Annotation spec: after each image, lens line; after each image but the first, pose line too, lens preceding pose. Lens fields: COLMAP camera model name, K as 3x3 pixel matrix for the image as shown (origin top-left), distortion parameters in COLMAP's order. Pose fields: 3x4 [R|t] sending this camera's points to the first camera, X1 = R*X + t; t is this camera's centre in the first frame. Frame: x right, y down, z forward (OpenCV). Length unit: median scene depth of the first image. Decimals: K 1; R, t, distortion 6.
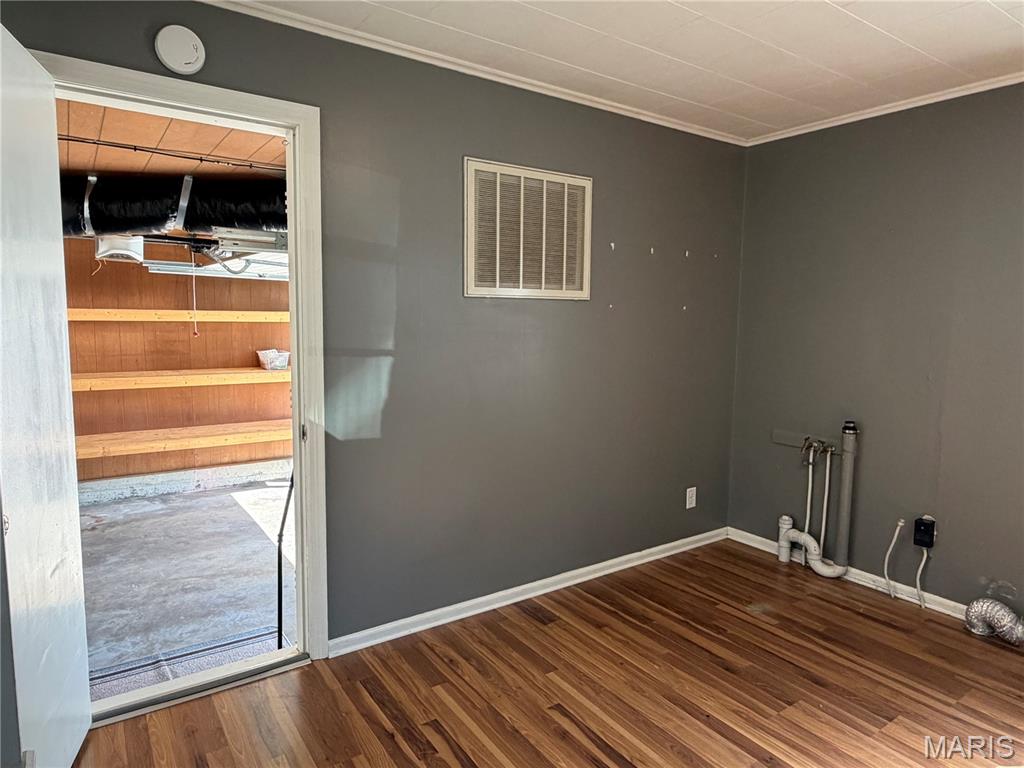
lens RADIAL K [[621.3, 0, 510.3], [0, 621.3, 387.7], [0, 0, 1]] dist [0.004417, 0.002727]
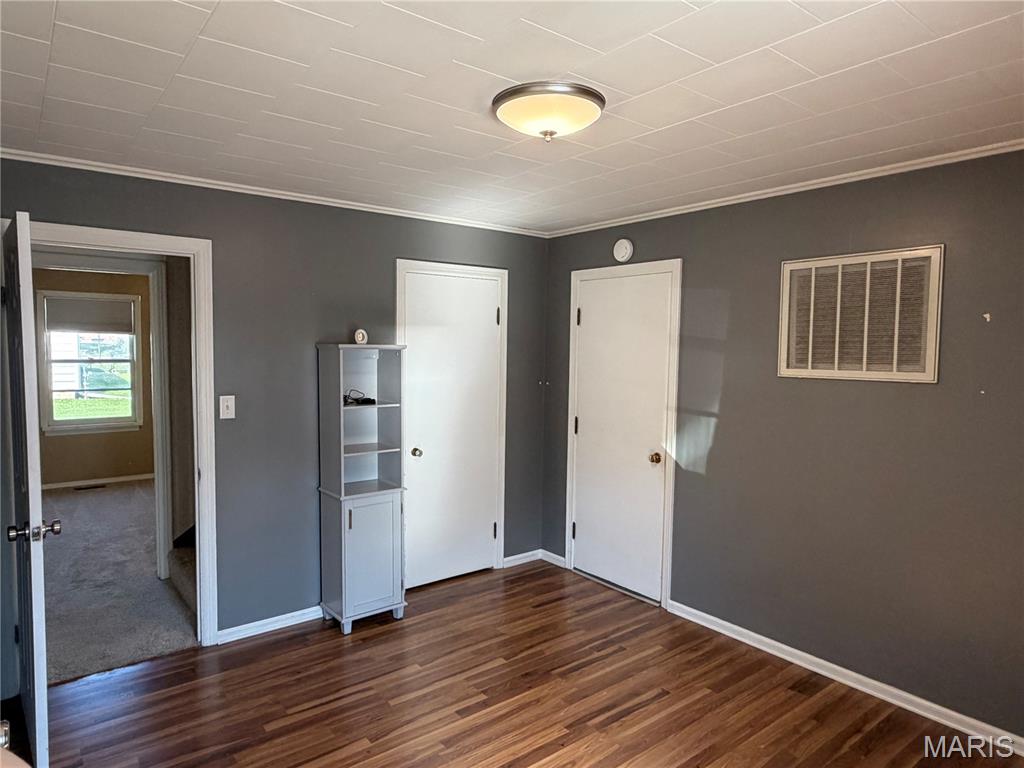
lens RADIAL K [[621.3, 0, 510.3], [0, 621.3, 387.7], [0, 0, 1]] dist [0.004417, 0.002727]
pose [[0.084325, 0.052076, -0.995077, 1.080917], [-0.131399, 0.990494, 0.040701, -0.106708], [0.987737, 0.127320, 0.090366, 0.392611]]
